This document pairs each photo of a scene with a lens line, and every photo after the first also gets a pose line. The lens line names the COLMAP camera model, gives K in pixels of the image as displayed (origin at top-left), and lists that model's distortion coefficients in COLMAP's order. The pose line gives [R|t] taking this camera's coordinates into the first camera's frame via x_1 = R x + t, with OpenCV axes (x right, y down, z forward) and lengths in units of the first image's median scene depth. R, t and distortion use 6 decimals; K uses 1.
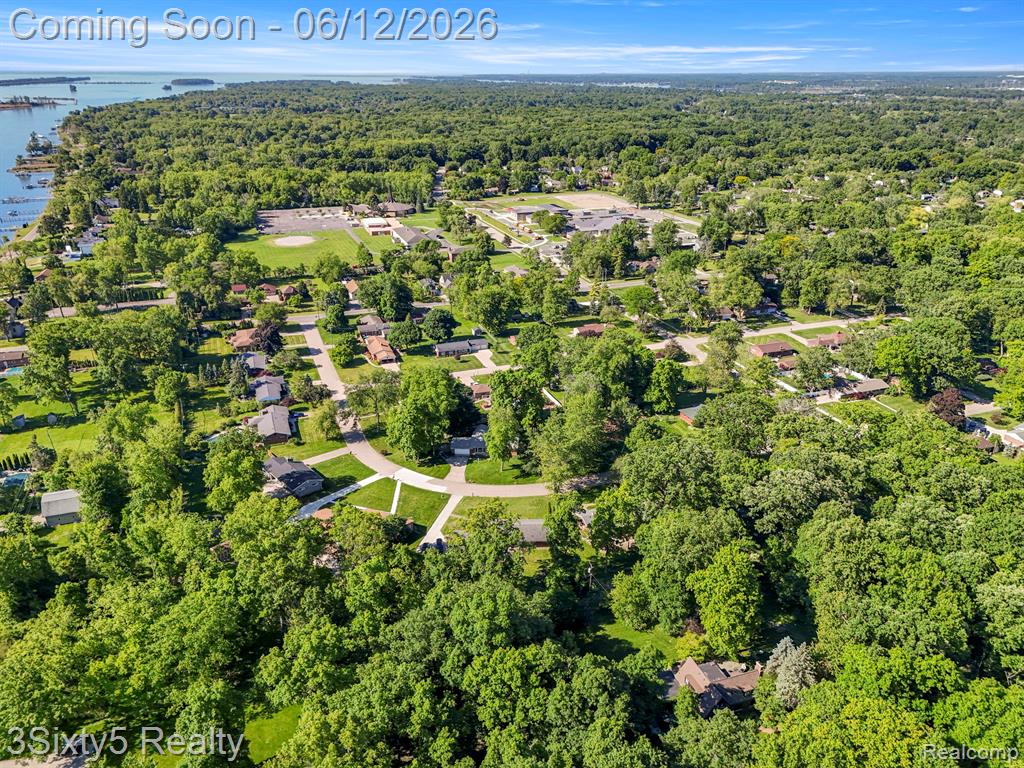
lens RADIAL K [[748.4, 0, 509.5], [0, 748.4, 389.1], [0, 0, 1]] dist [0.081175, -0.072898]
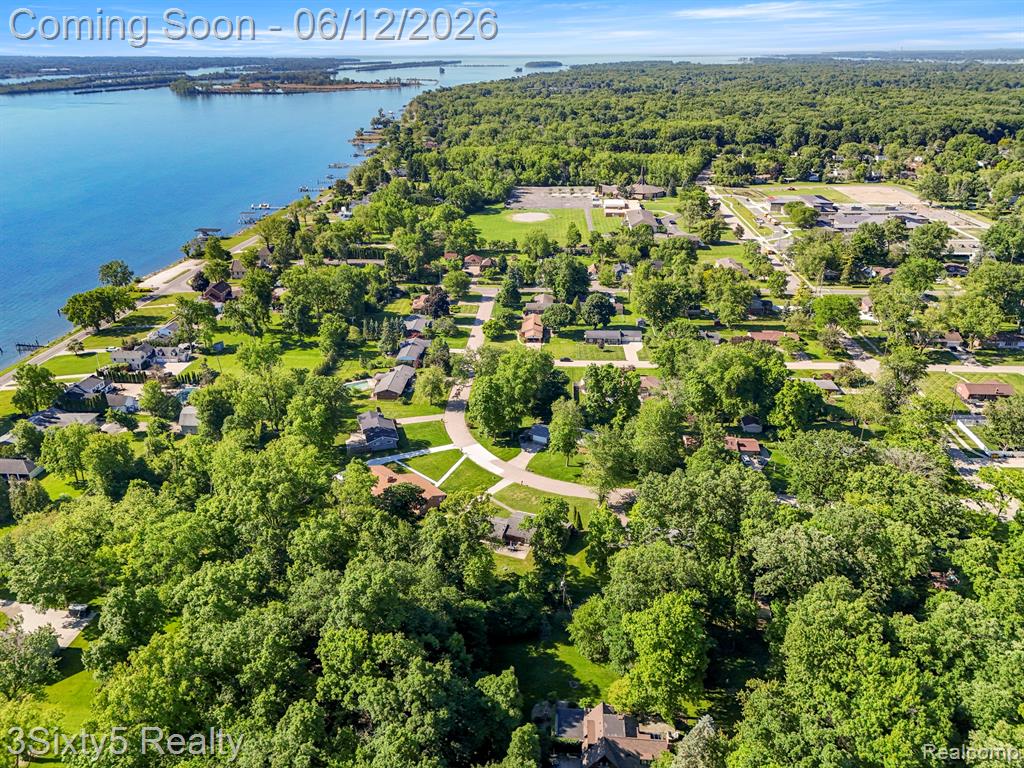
lens RADIAL K [[748.4, 0, 509.5], [0, 748.4, 389.1], [0, 0, 1]] dist [0.081175, -0.072898]
pose [[0.913035, 0.161446, -0.374569, 0.121016], [-0.153369, 0.986826, 0.051495, -0.011950], [0.377948, 0.010431, 0.925768, 0.037012]]
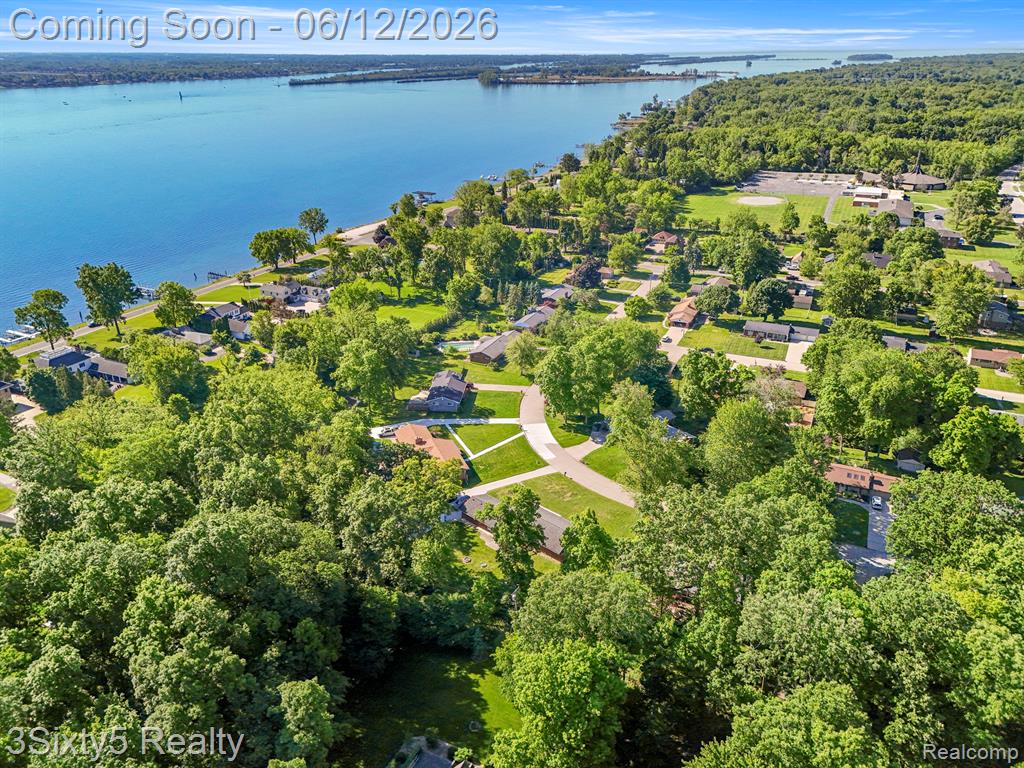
lens RADIAL K [[748.4, 0, 509.5], [0, 748.4, 389.1], [0, 0, 1]] dist [0.081175, -0.072898]
pose [[0.700591, 0.287865, -0.652921, 0.176577], [-0.273037, 0.953527, 0.127427, -0.014502], [0.659259, 0.088997, 0.746630, 0.147487]]
